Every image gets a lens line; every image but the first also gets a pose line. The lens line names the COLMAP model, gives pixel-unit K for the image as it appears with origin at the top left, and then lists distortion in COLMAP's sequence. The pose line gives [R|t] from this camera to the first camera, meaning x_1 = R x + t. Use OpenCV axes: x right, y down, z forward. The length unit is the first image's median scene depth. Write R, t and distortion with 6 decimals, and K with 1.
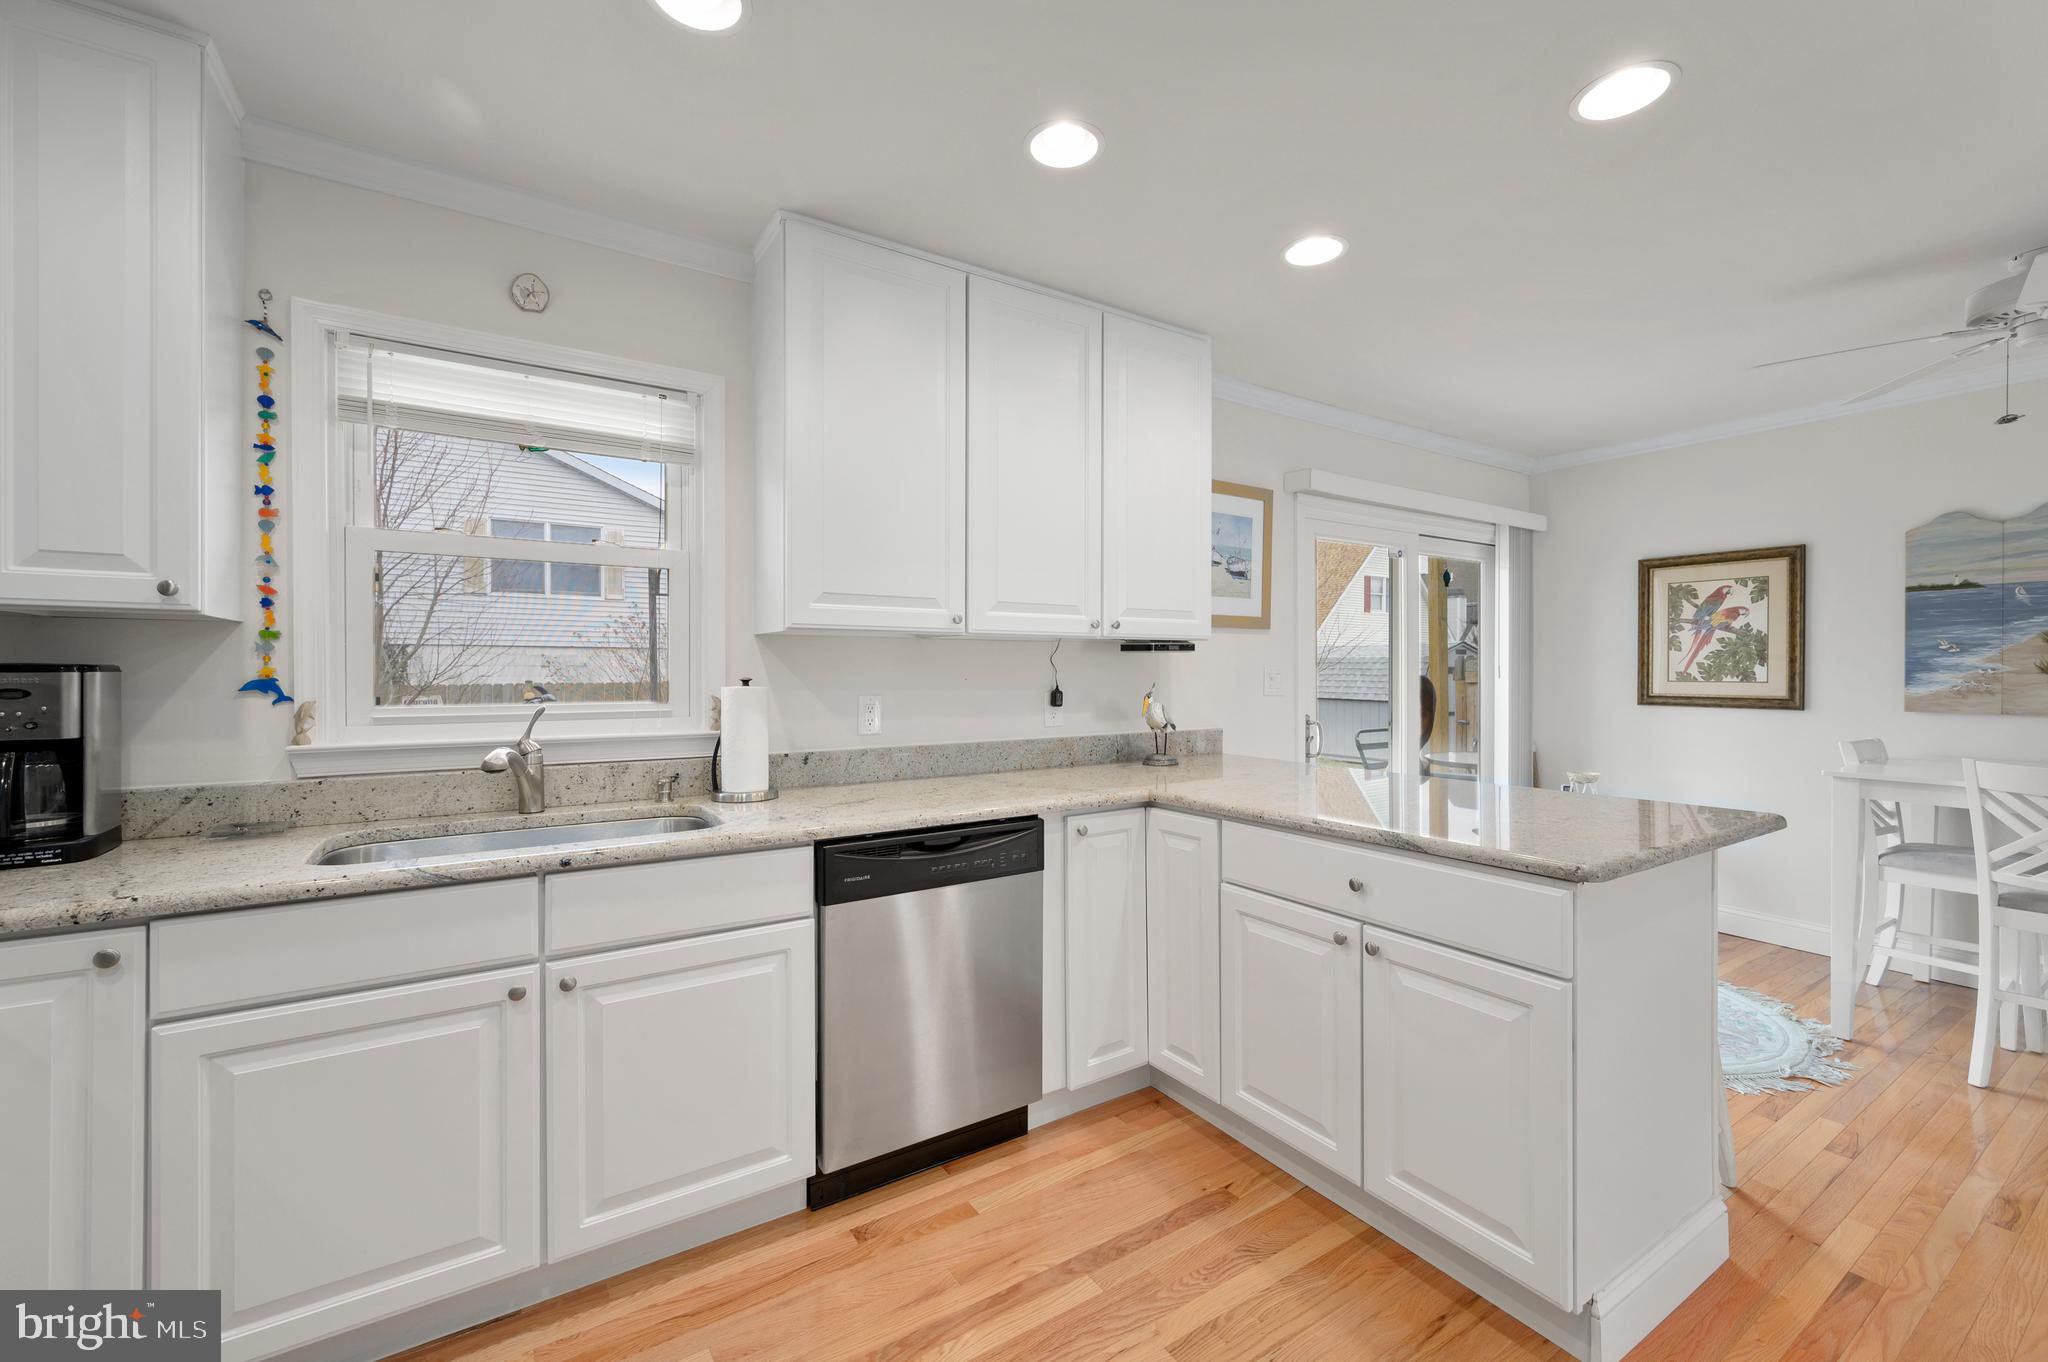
lens RADIAL K [[818.9, 0, 1028.5], [0, 818.9, 679.9], [0, 0, 1]] dist [0.000349, 0.000874]
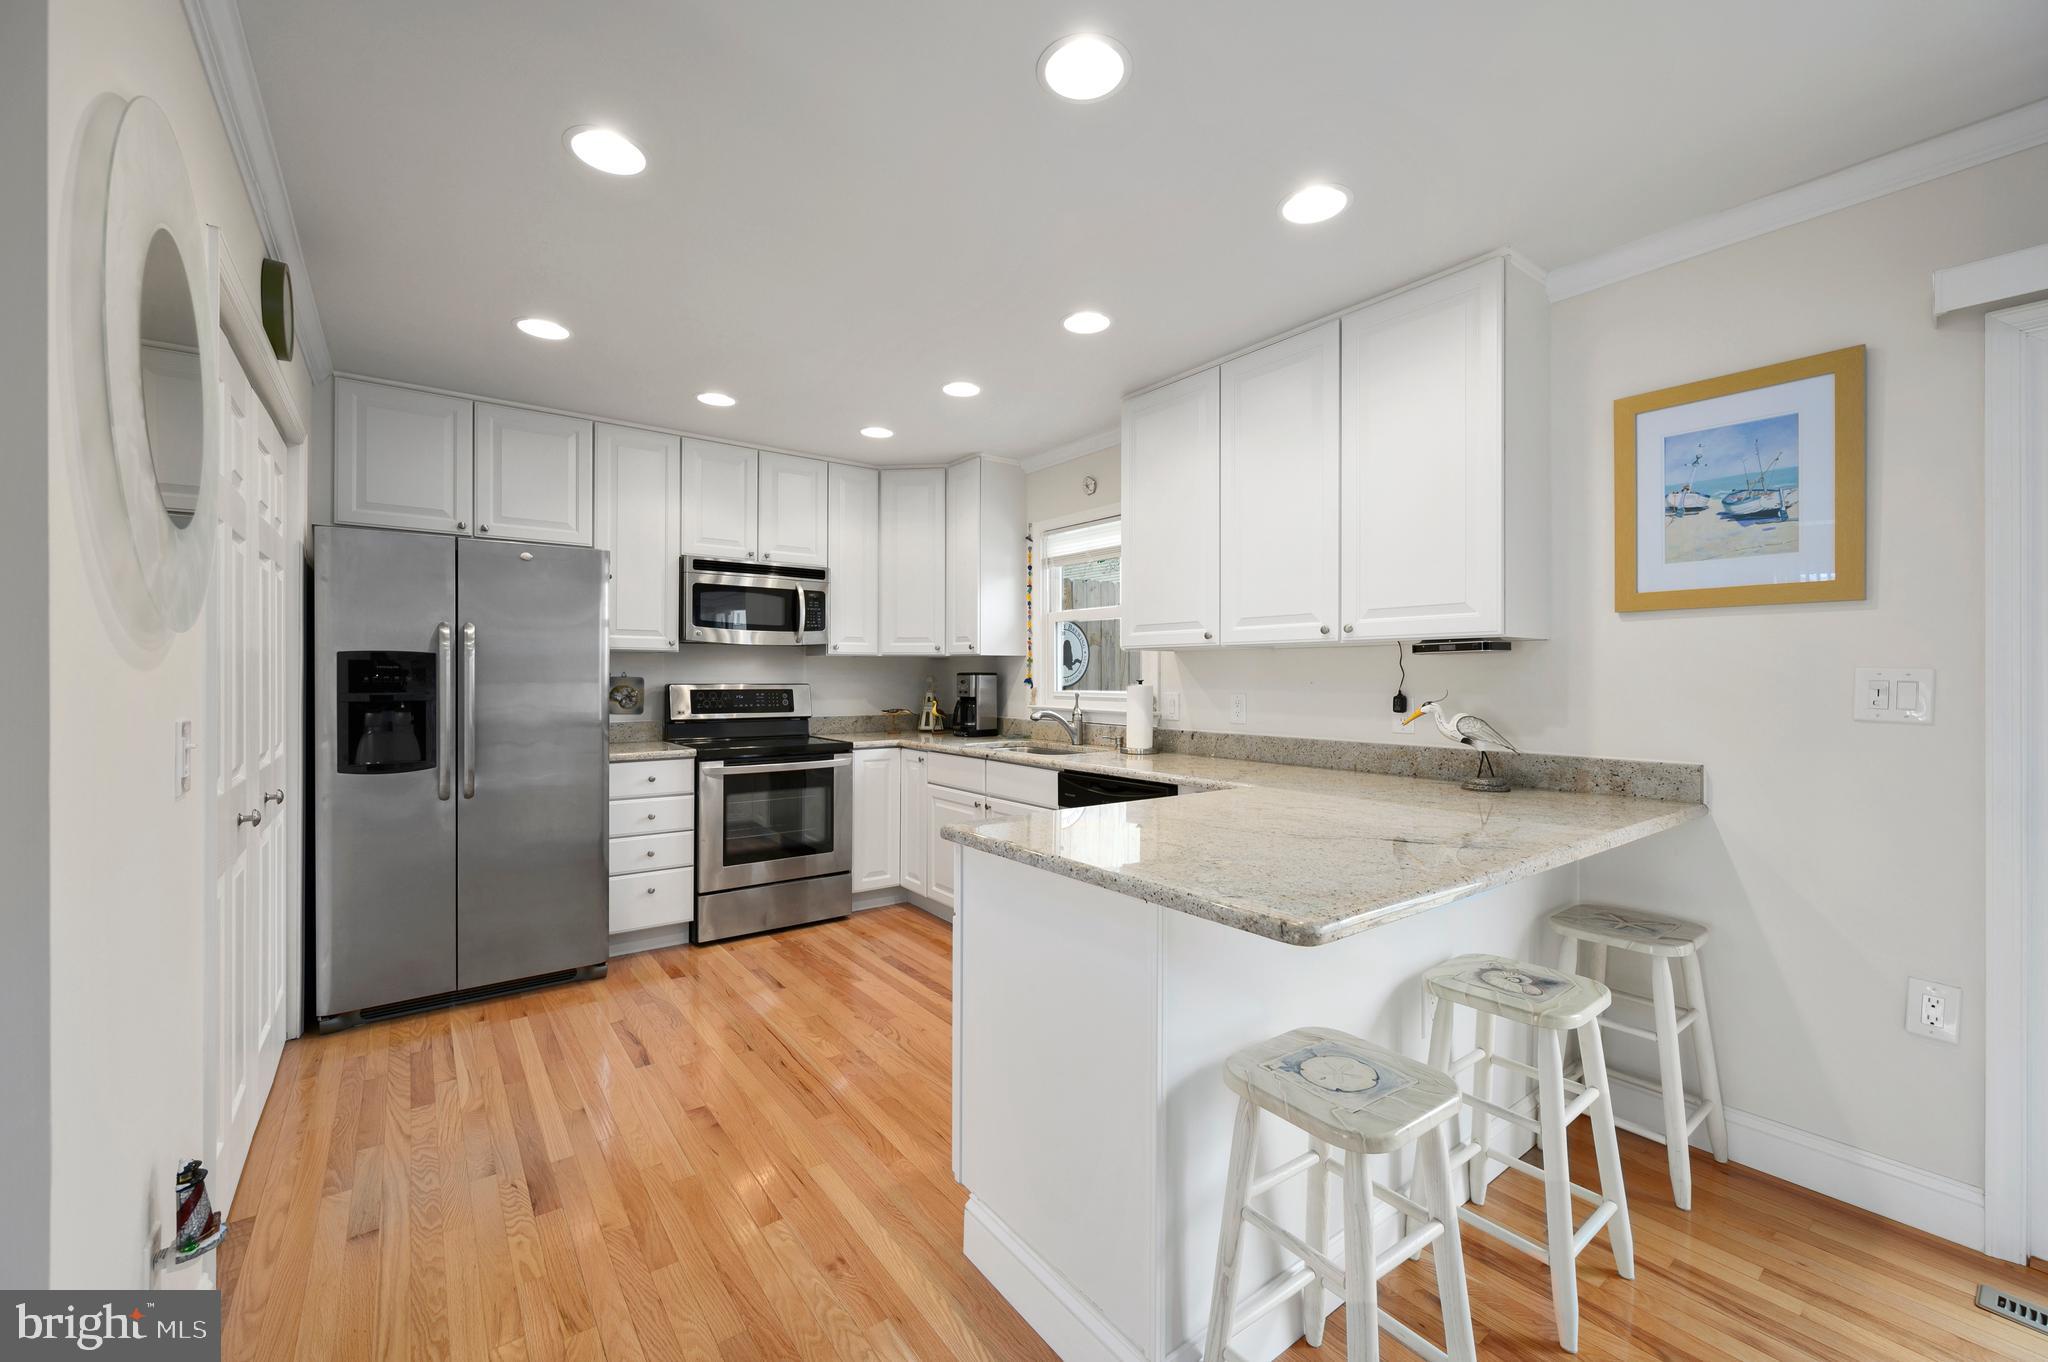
lens RADIAL K [[818.9, 0, 1034.5], [0, 818.9, 676.3], [0, 0, 1]] dist [0.000349, 0.000874]
pose [[0.086852, 0.001746, -0.996220, 1.541524], [-0.011995, 0.999928, 0.000707, -0.009019], [0.996149, 0.011888, 0.086867, 0.787242]]
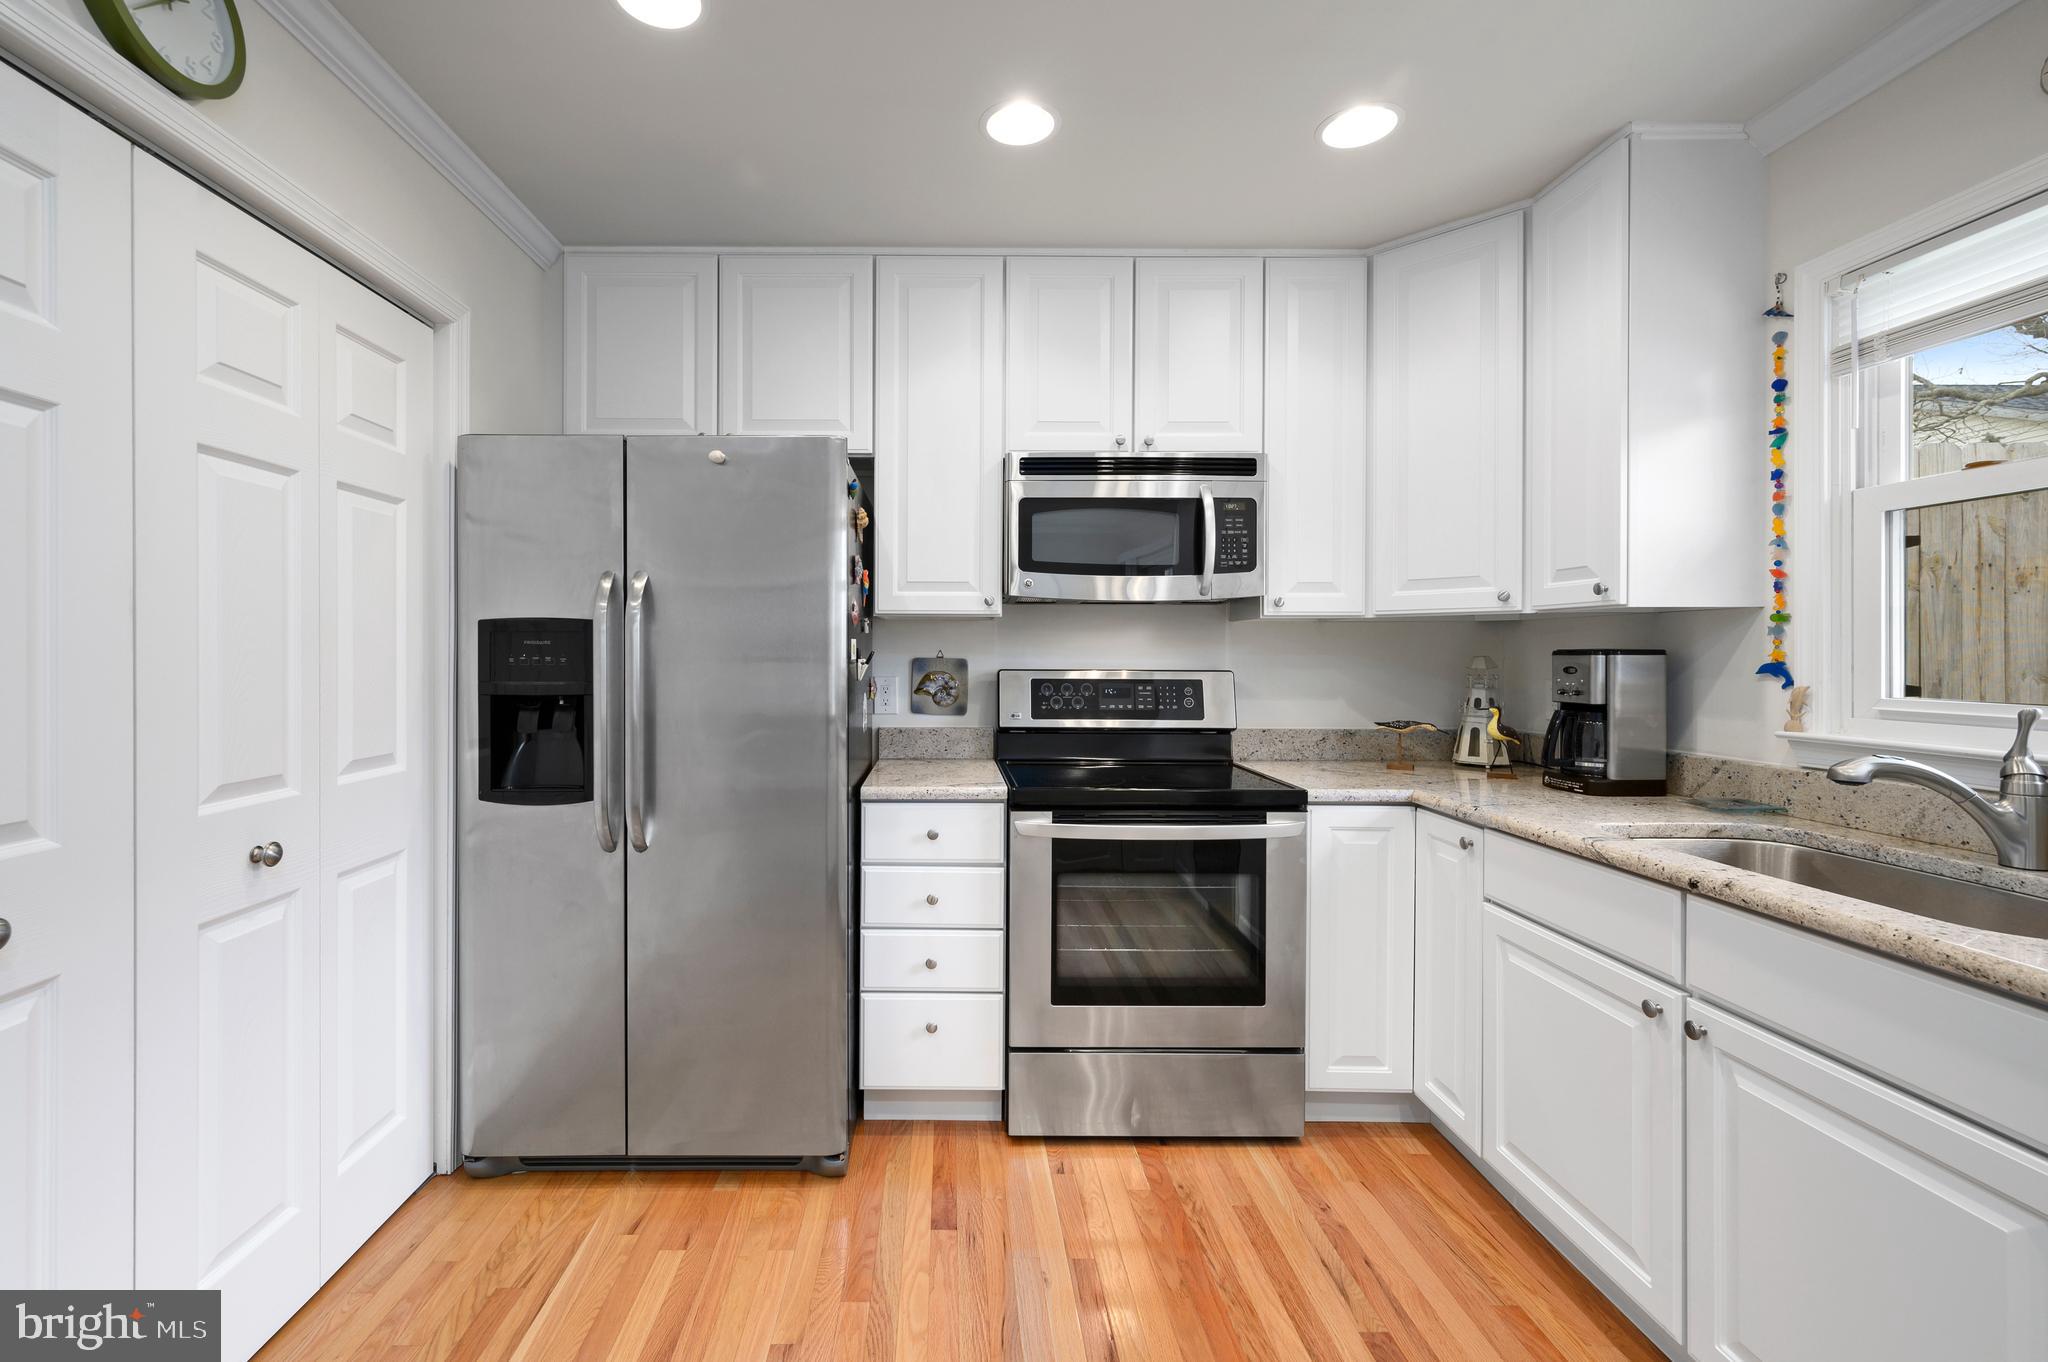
lens RADIAL K [[861.9, 0, 951.8], [0, 861.9, 658.7], [0, 0, 1]] dist [0.001322, 0.000813]
pose [[-0.536230, 0.002945, -0.844067, 0.492668], [-0.010105, 0.999900, 0.009909, -0.005950], [0.844011, 0.013842, -0.536147, 0.704881]]
